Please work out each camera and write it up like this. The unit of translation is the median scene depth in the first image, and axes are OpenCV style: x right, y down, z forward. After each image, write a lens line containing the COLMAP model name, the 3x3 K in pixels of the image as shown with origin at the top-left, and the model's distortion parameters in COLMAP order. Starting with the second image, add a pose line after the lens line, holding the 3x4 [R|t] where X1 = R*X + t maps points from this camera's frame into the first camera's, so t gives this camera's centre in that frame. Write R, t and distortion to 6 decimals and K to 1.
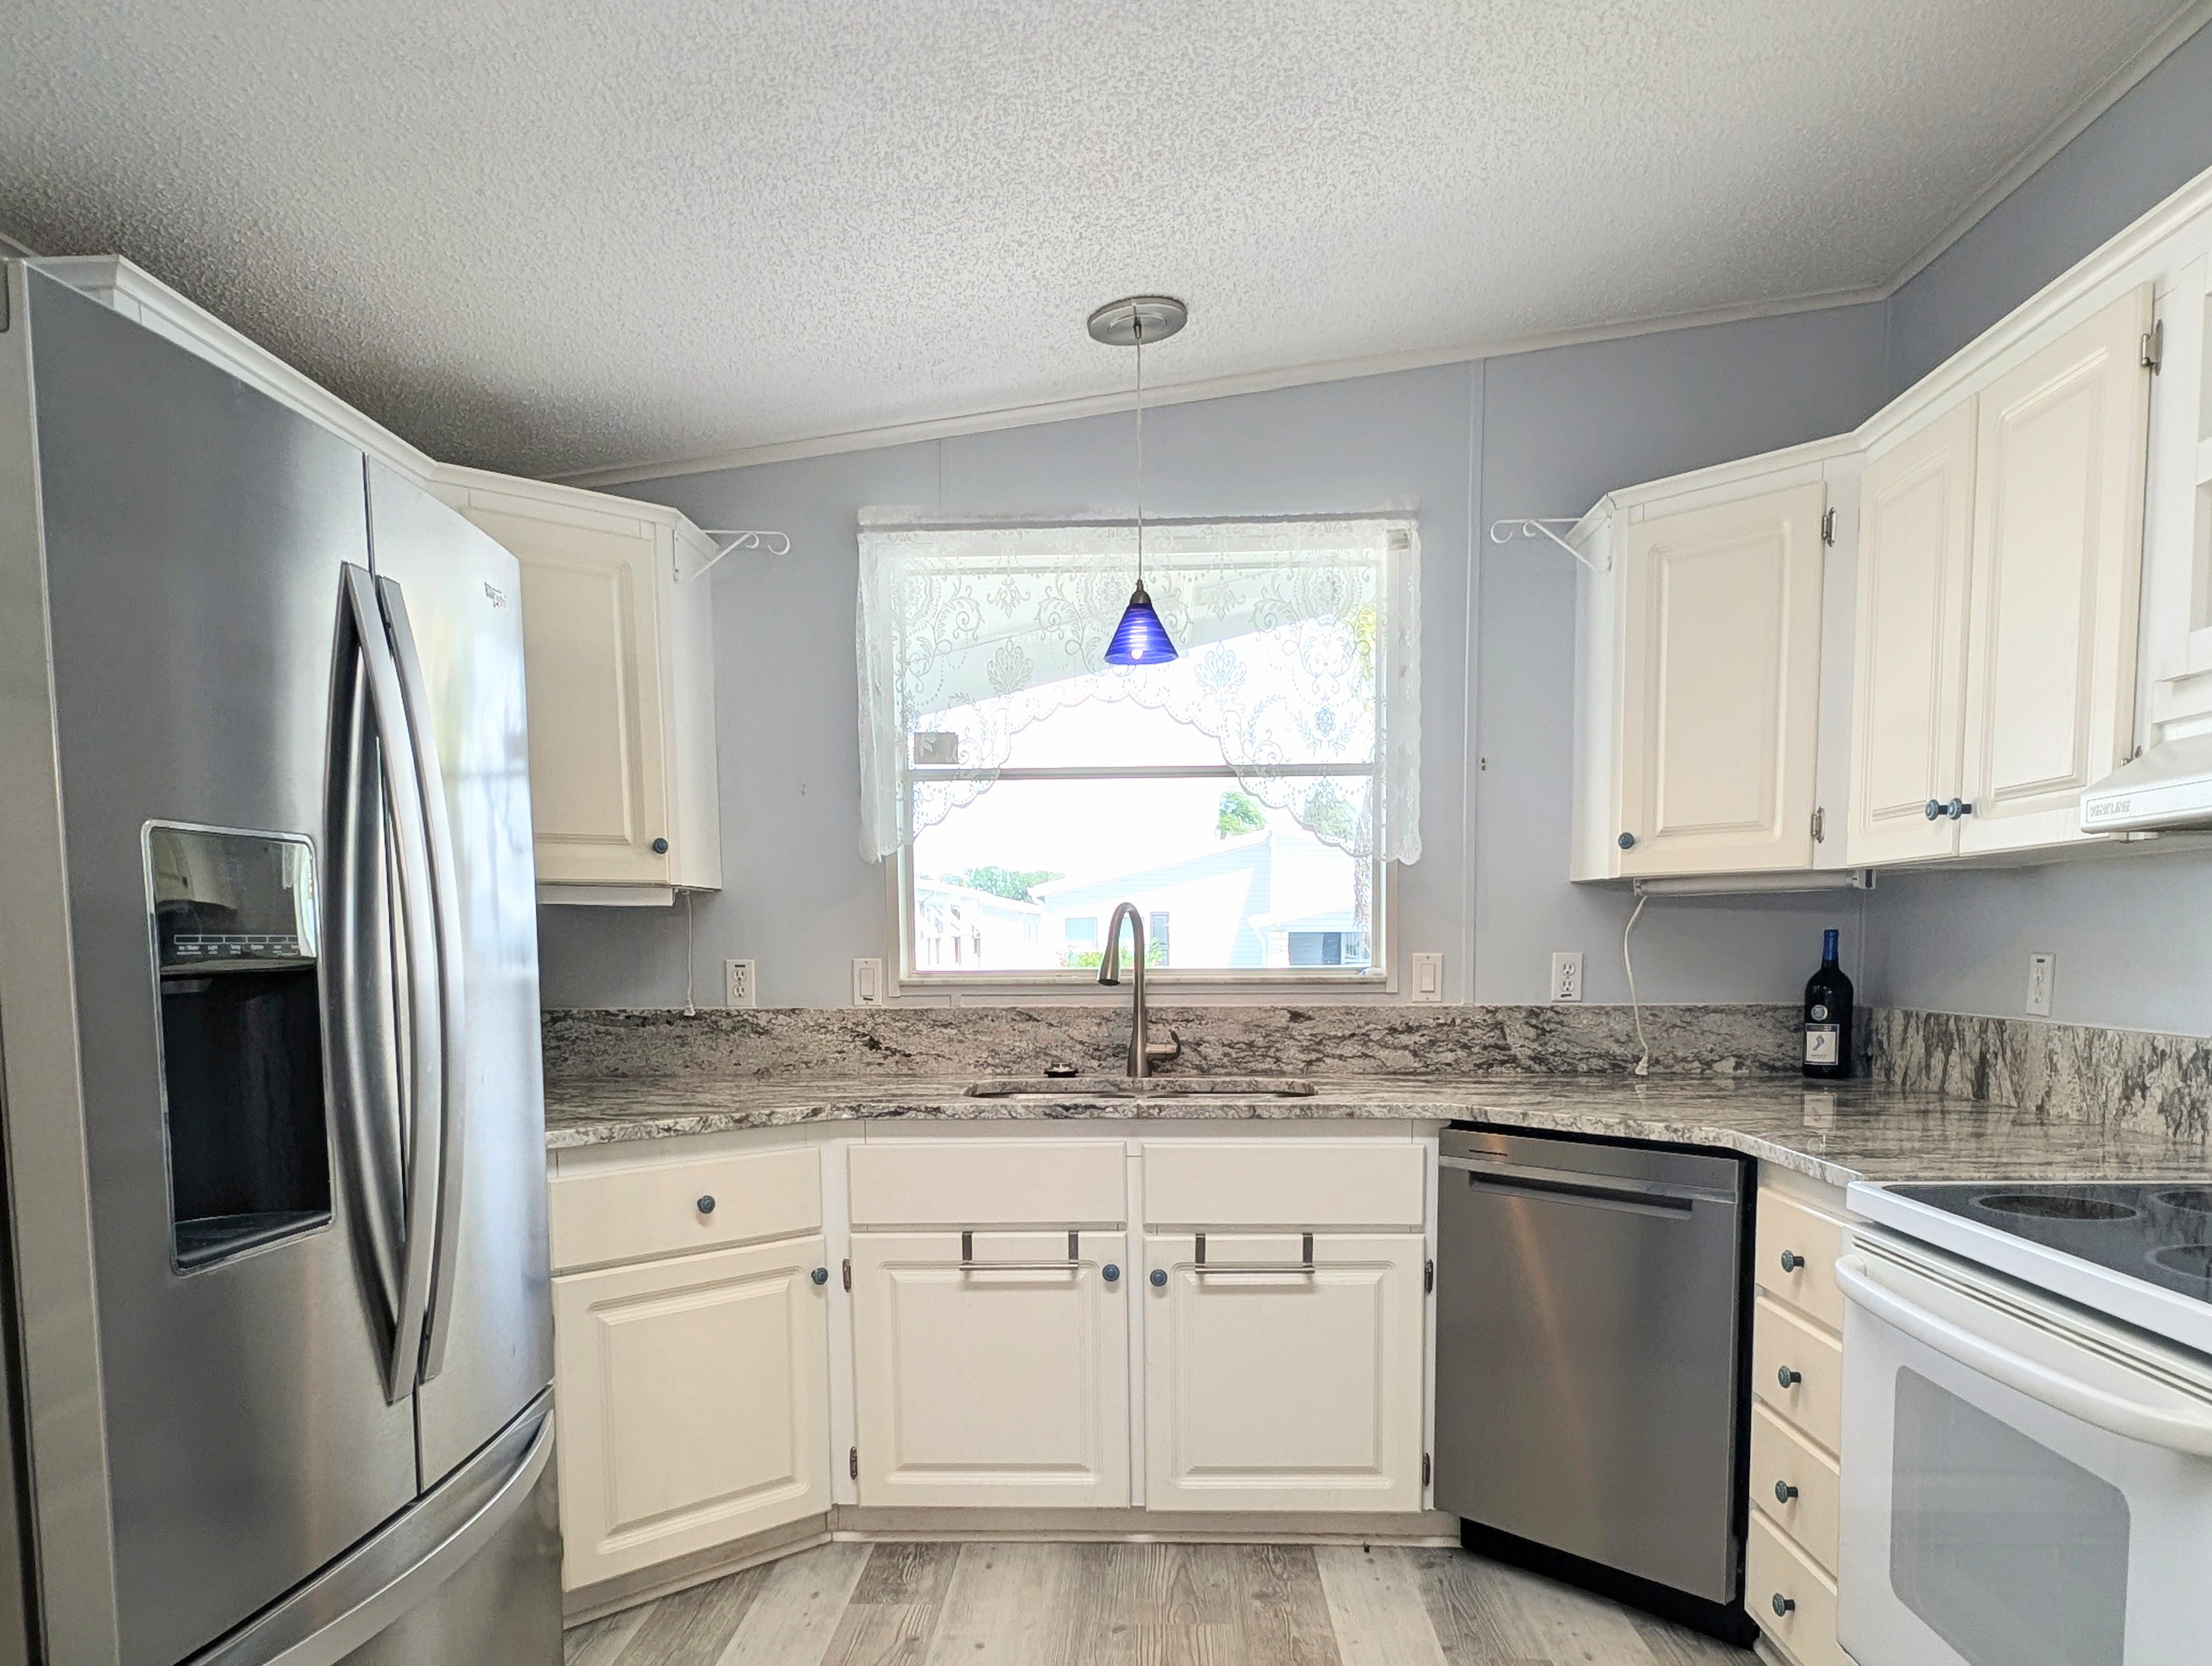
lens RADIAL K [[1519.8, 0, 1104.6], [0, 1519.8, 1072.5], [0, 0, 1]] dist [0.017521, 0.008524]
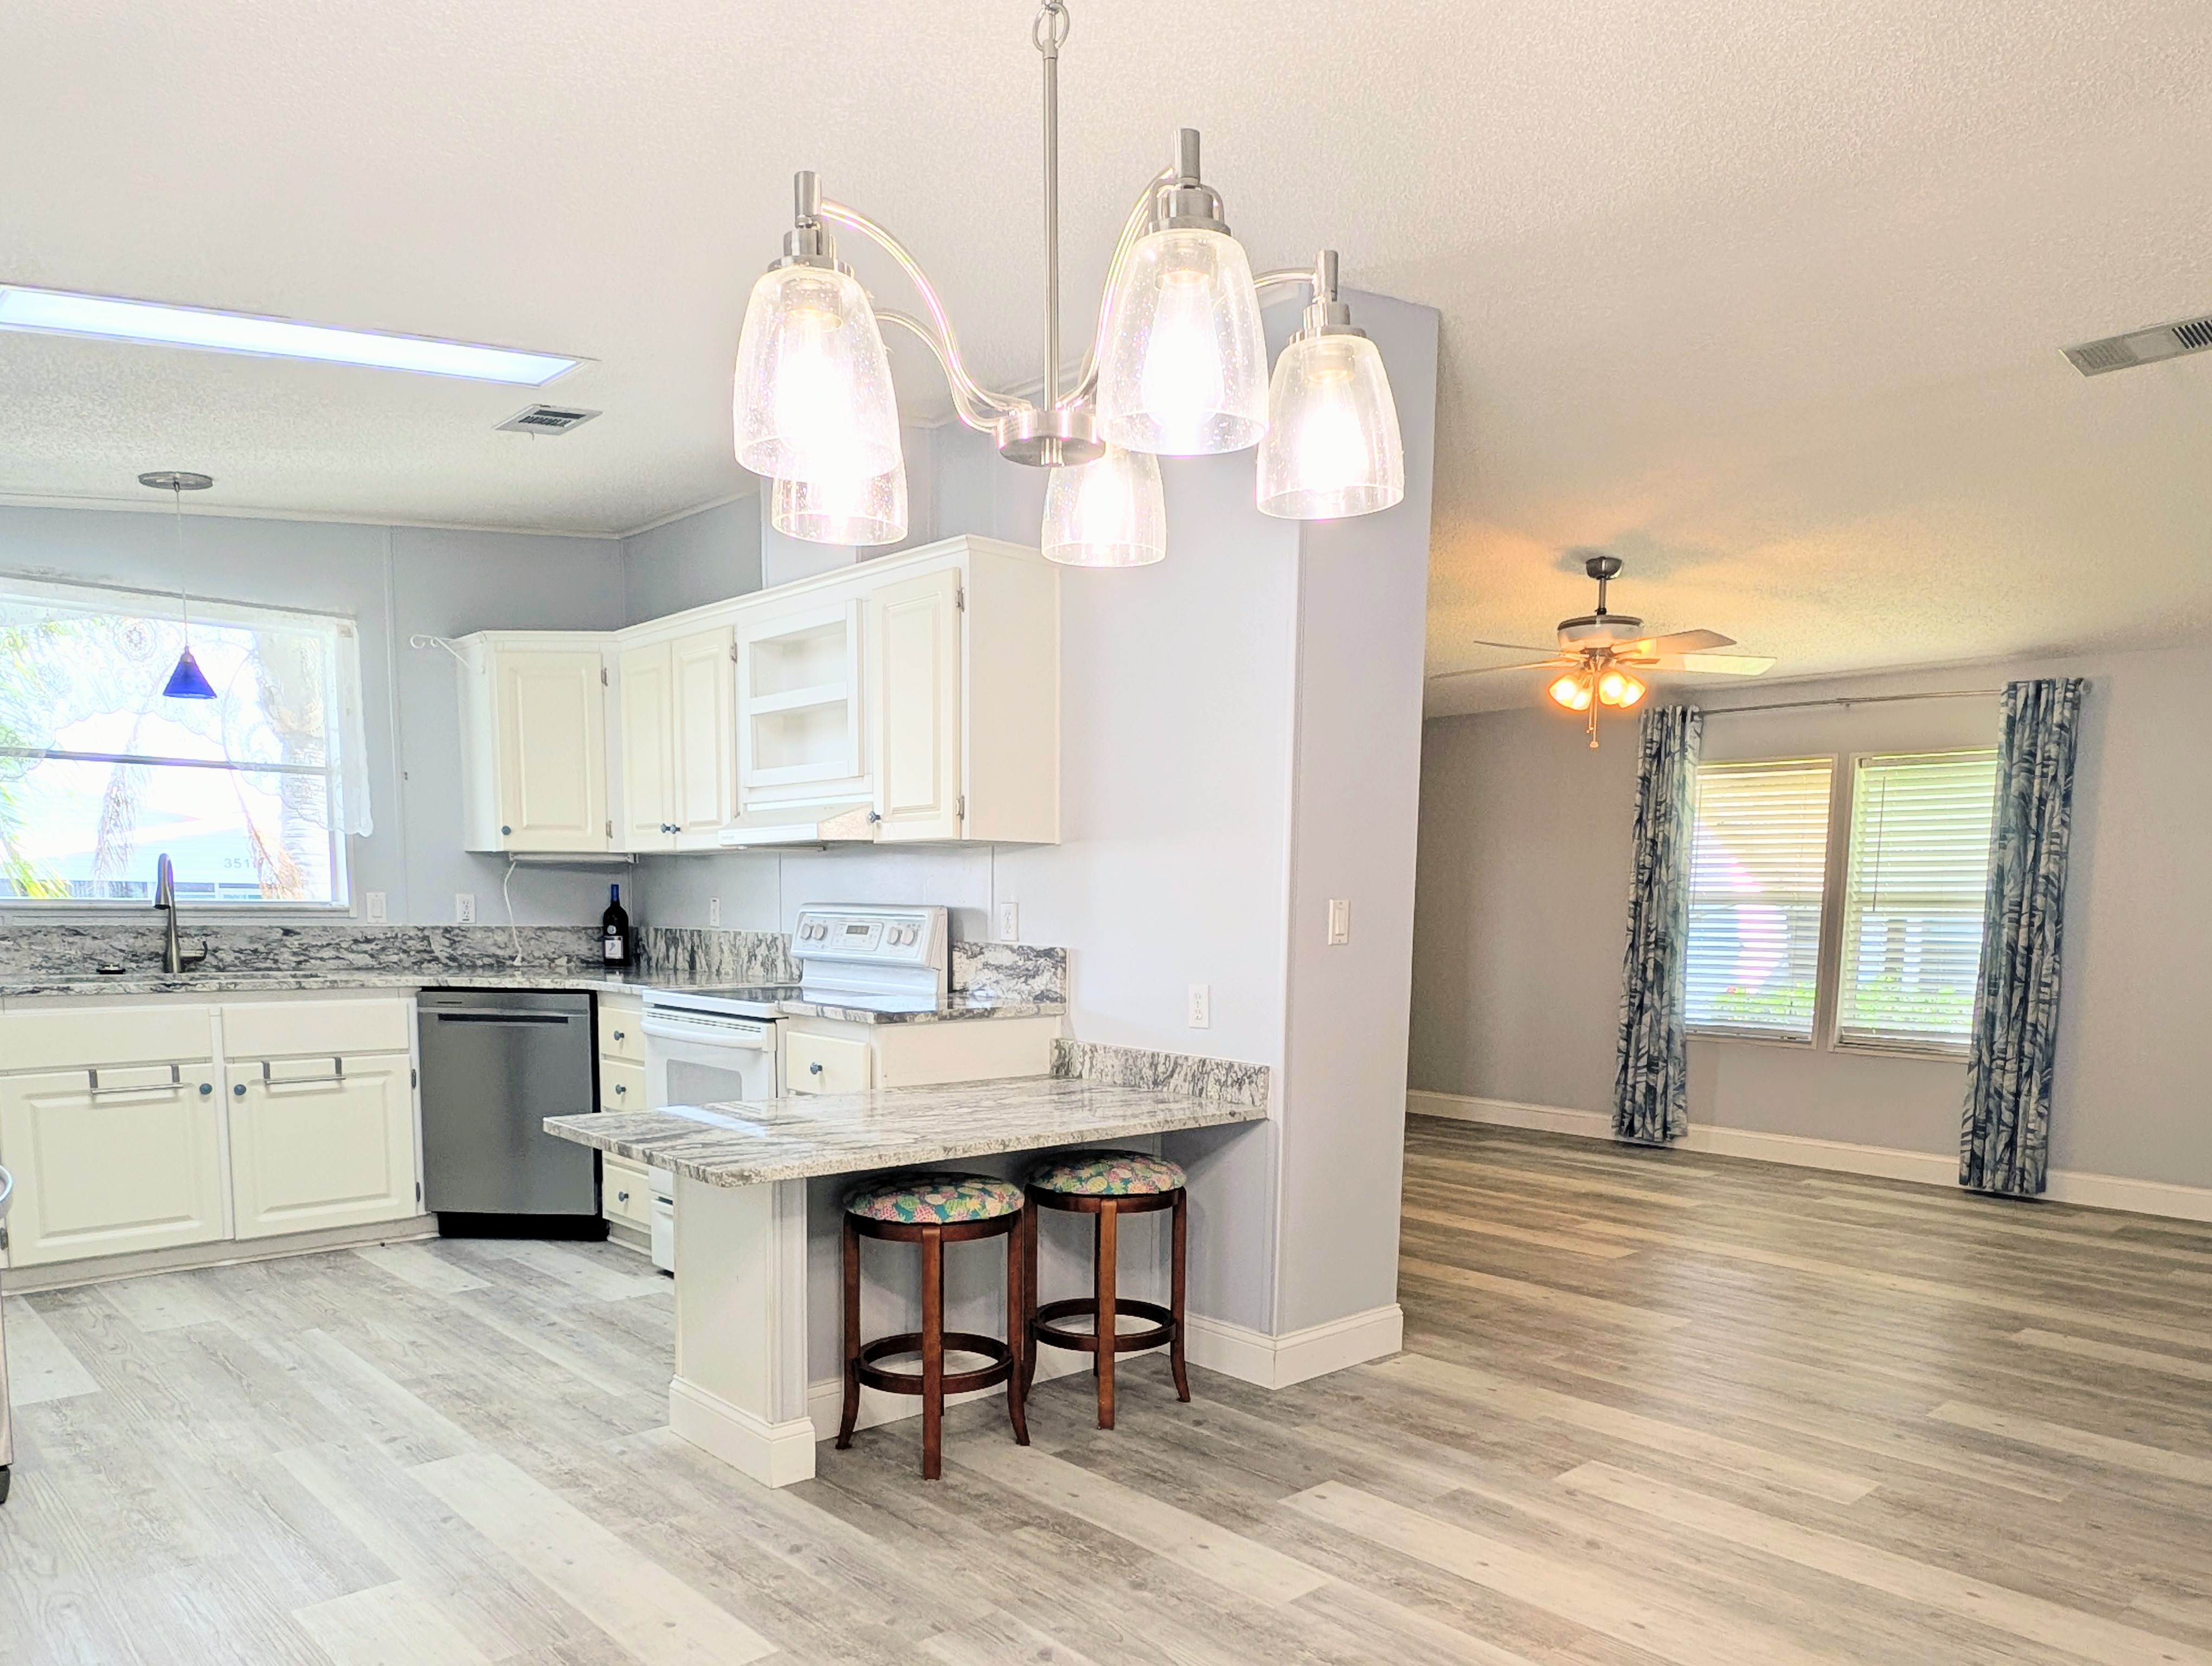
lens RADIAL K [[1519.8, 0, 1104.6], [0, 1519.8, 1072.5], [0, 0, 1]] dist [0.017521, 0.008524]
pose [[0.709360, -0.063545, 0.701976, -0.421947], [0.046101, 0.997978, 0.043754, 0.082640], [-0.703337, 0.001324, 0.710855, -0.742548]]
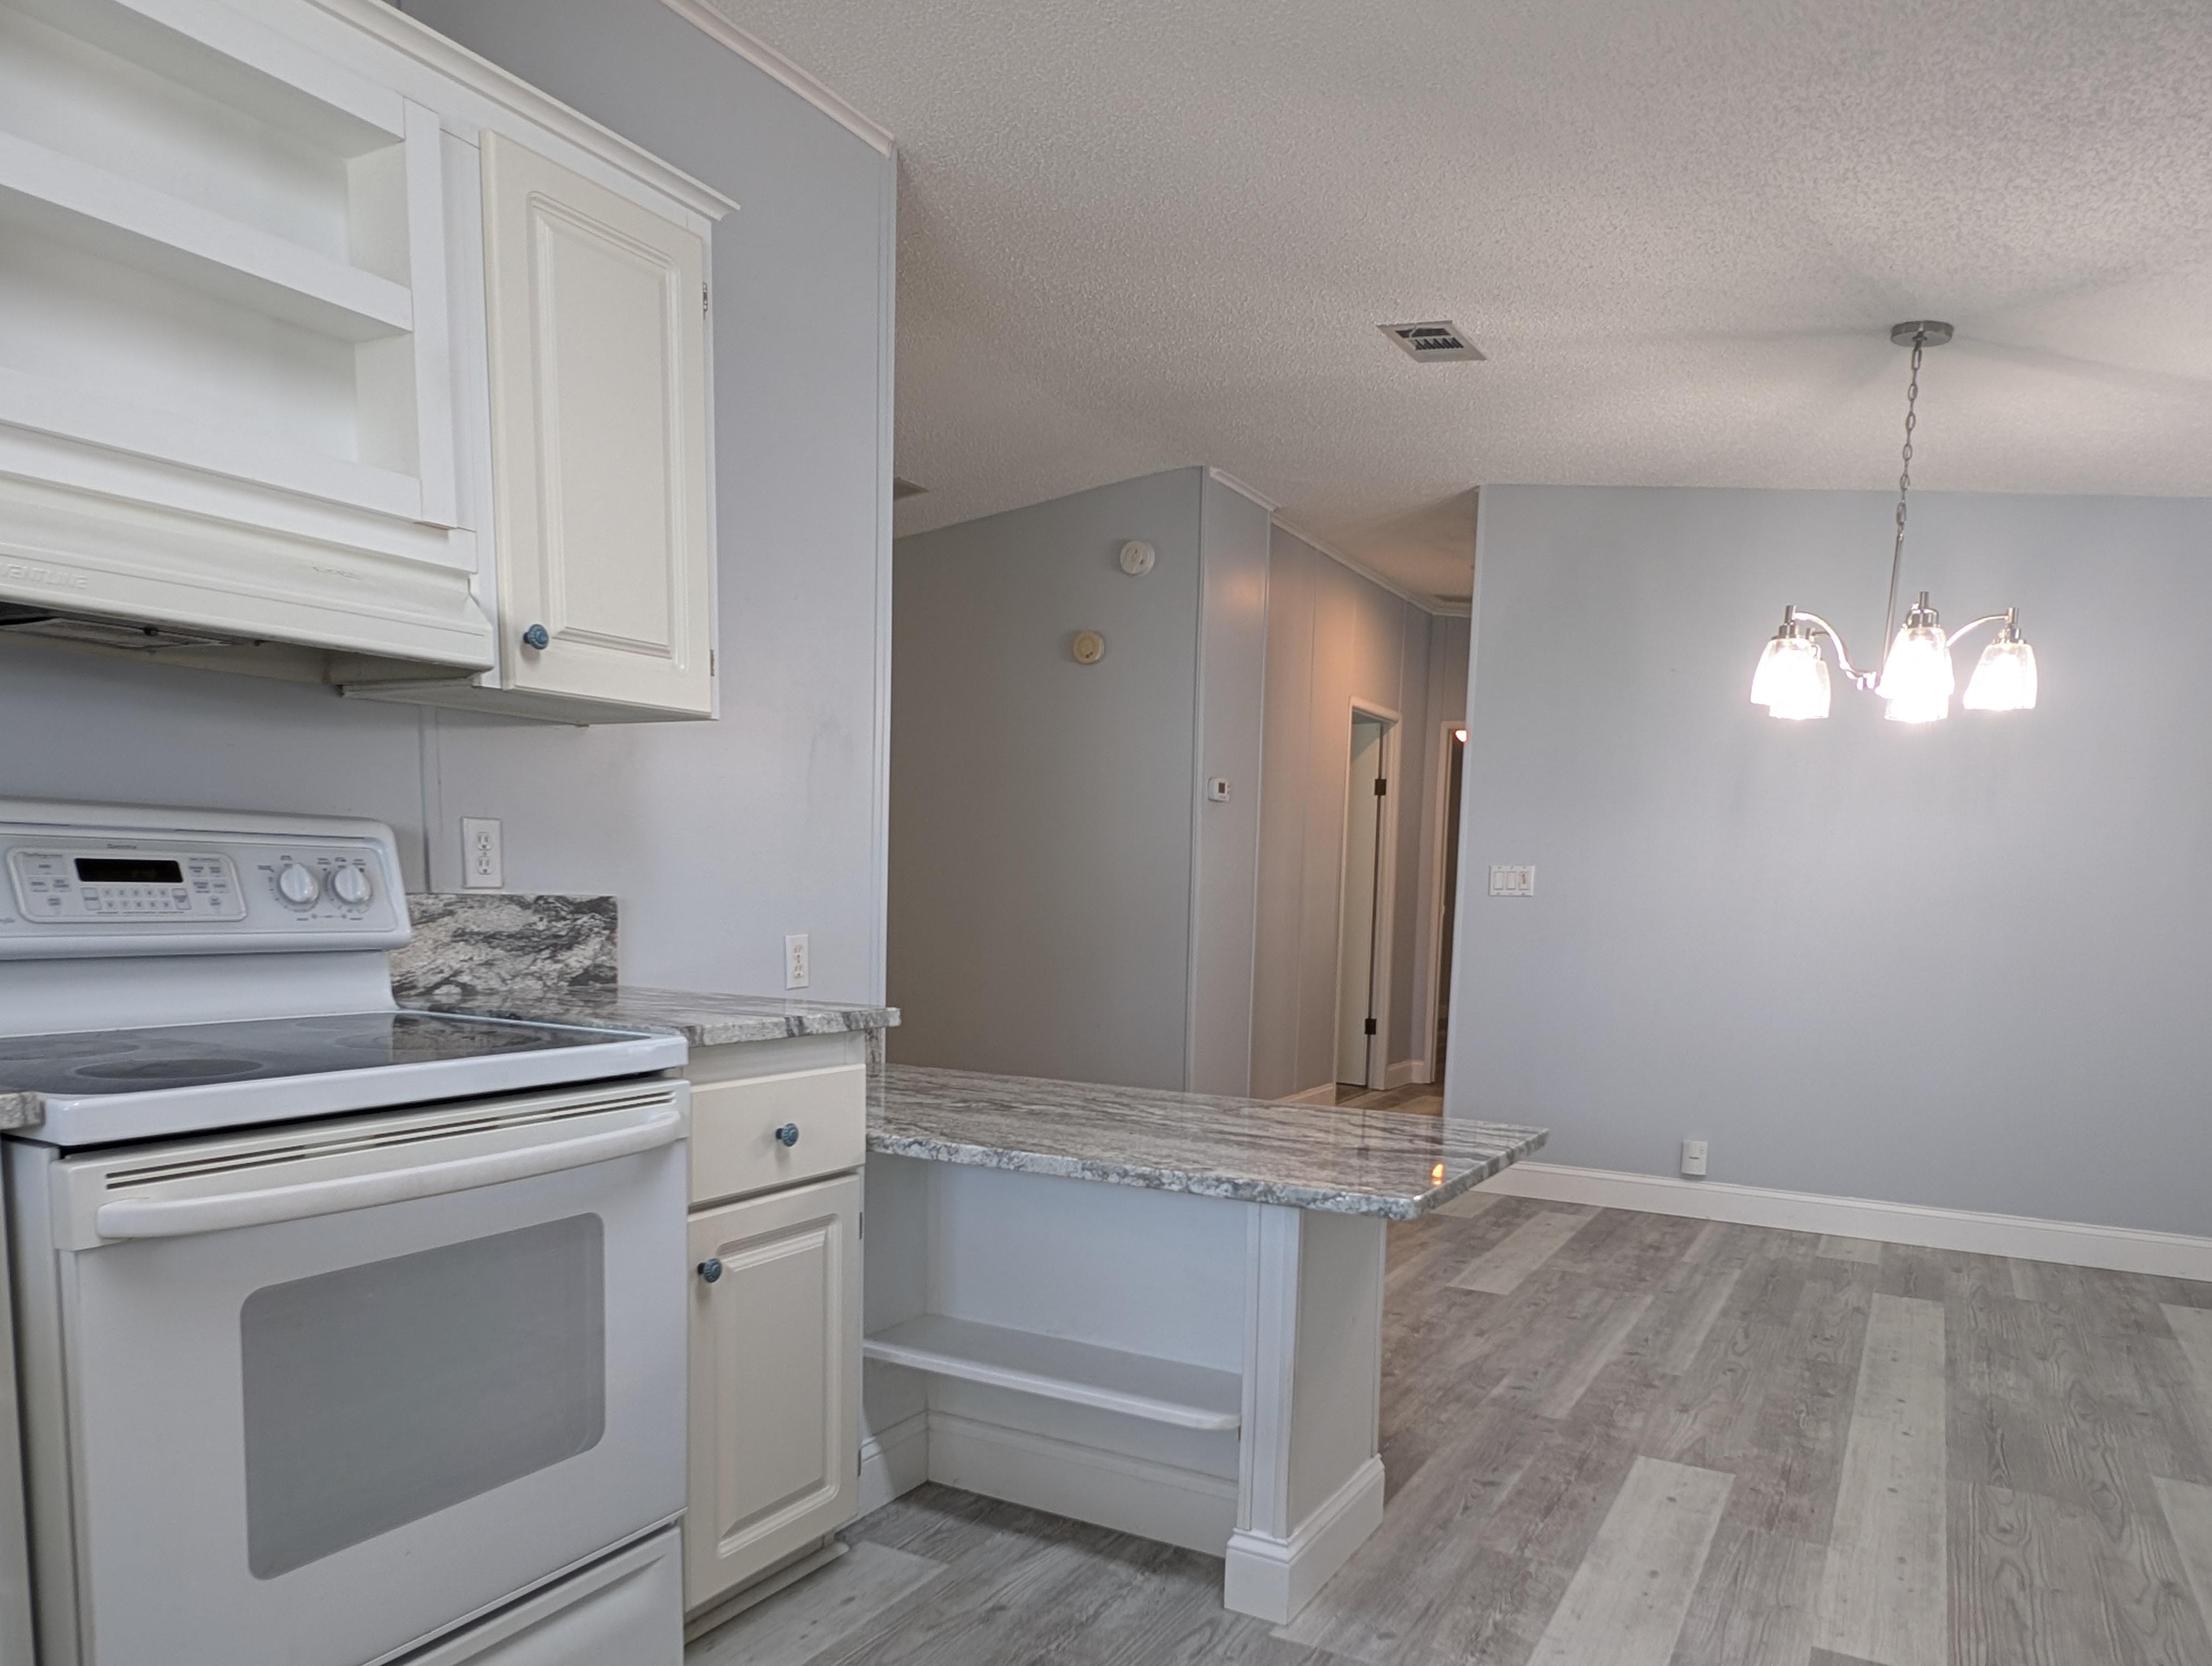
lens RADIAL K [[1519.8, 0, 1104.6], [0, 1519.8, 1072.5], [0, 0, 1]] dist [0.017521, 0.008524]
pose [[-0.887527, -0.073485, 0.454859, -0.129986], [0.023559, 0.978671, 0.204078, -0.040527], [-0.460154, 0.191841, -0.866865, 0.868402]]
